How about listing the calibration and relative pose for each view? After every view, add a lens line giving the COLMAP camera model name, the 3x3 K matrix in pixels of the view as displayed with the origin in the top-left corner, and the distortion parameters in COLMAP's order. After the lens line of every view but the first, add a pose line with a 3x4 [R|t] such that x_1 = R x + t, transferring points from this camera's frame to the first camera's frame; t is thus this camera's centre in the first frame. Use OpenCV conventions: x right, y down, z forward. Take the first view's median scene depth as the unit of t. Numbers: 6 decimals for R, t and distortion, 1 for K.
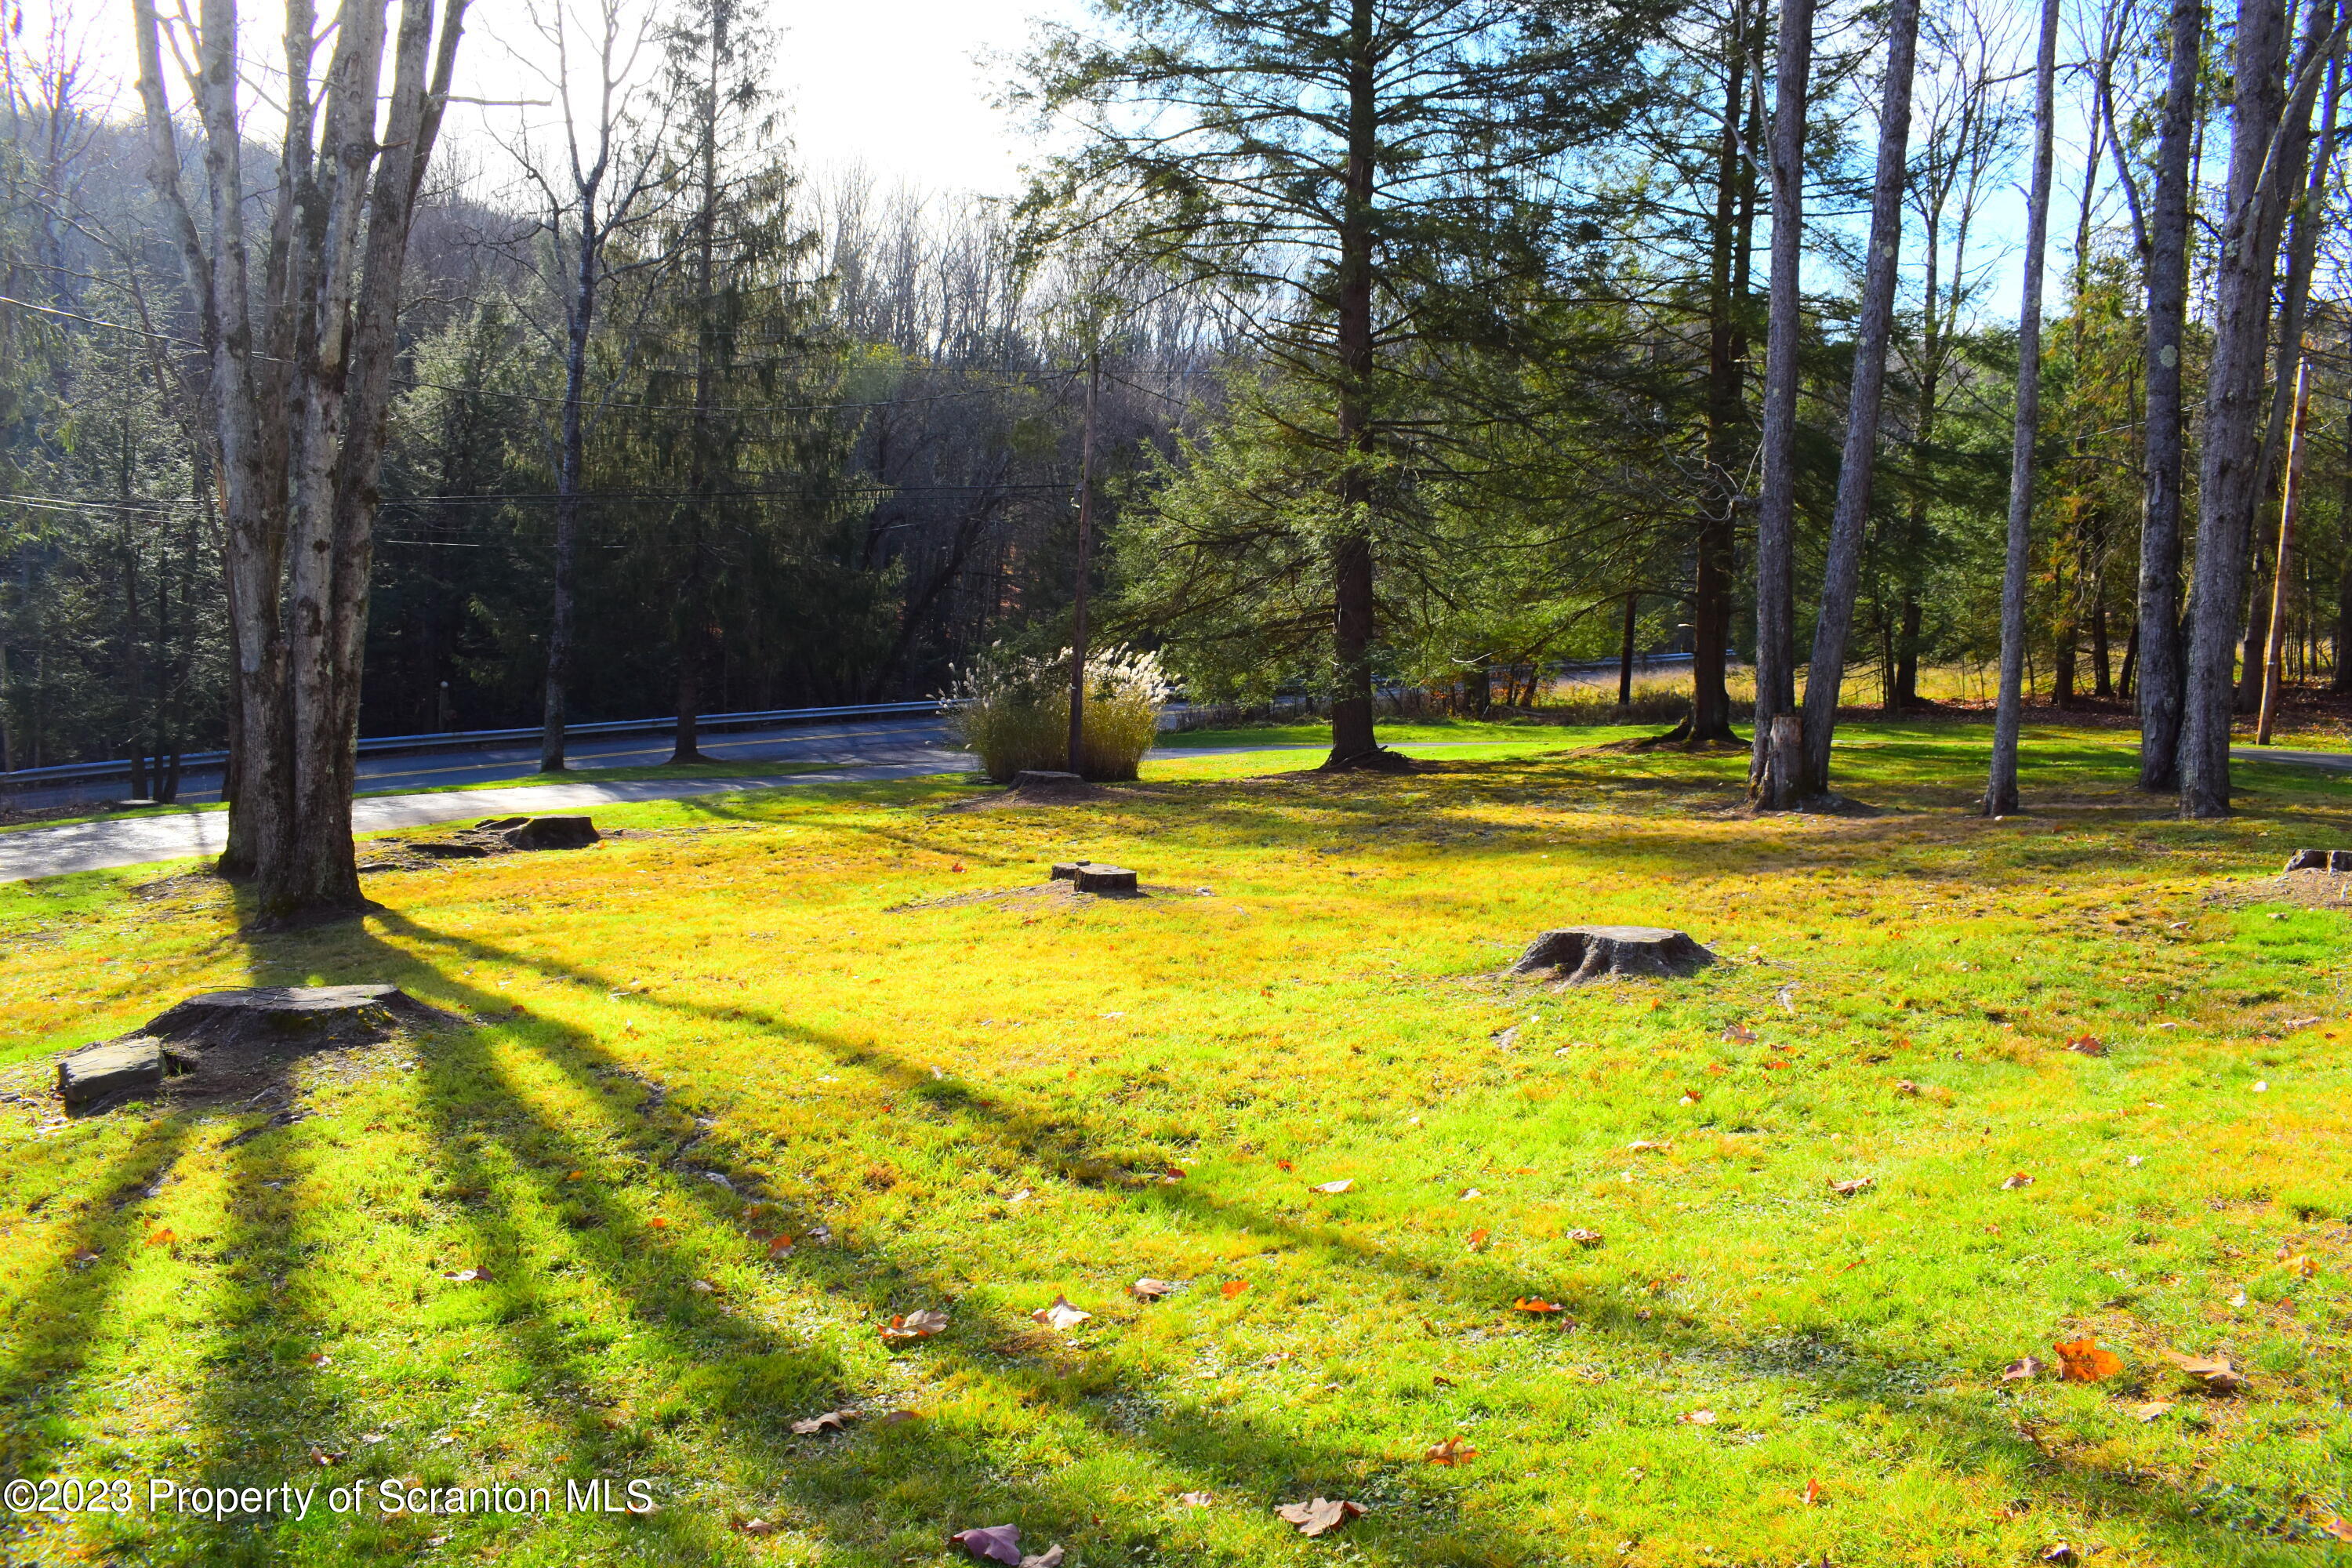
lens RADIAL K [[1838.1, 0, 1185.7], [0, 1838.1, 772.1], [0, 0, 1]] dist [-0.095326, 0.012020]
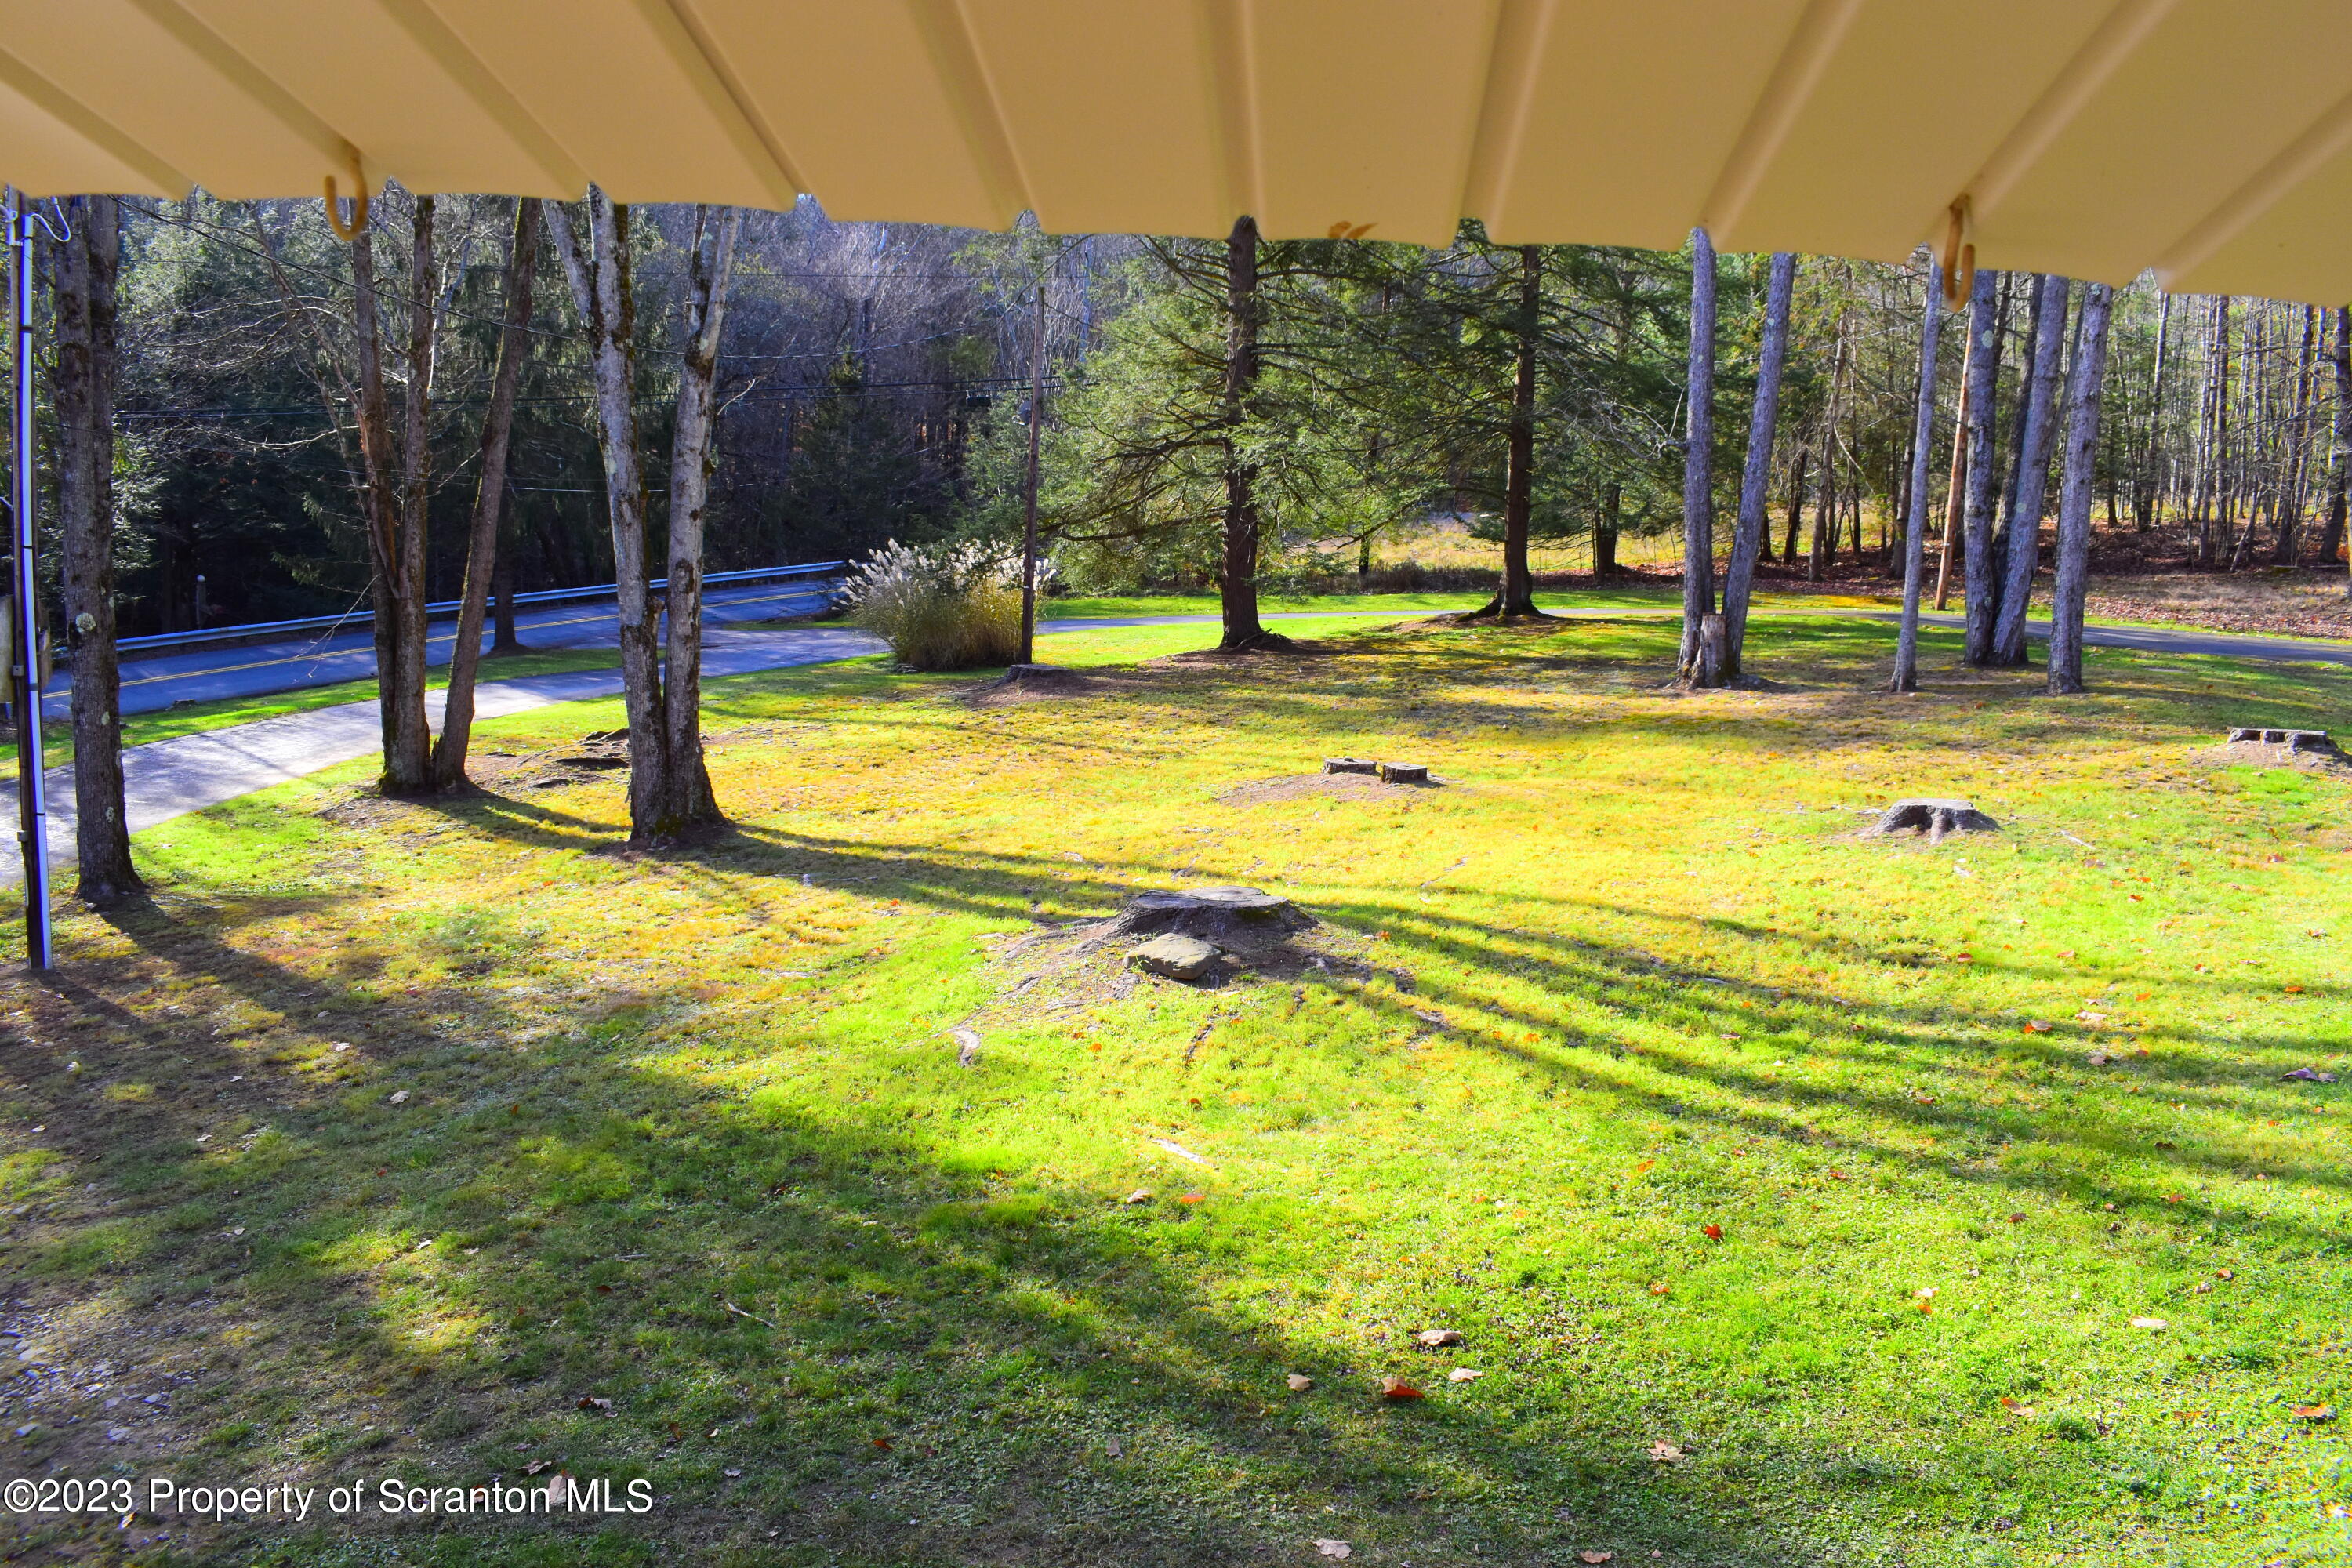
lens RADIAL K [[1838.1, 0, 1185.7], [0, 1838.1, 772.1], [0, 0, 1]] dist [-0.095326, 0.012020]
pose [[0.969385, -0.045337, 0.241322, -0.349454], [0.024680, 0.995819, 0.087946, -0.042555], [-0.244301, -0.079297, 0.966452, -0.164752]]
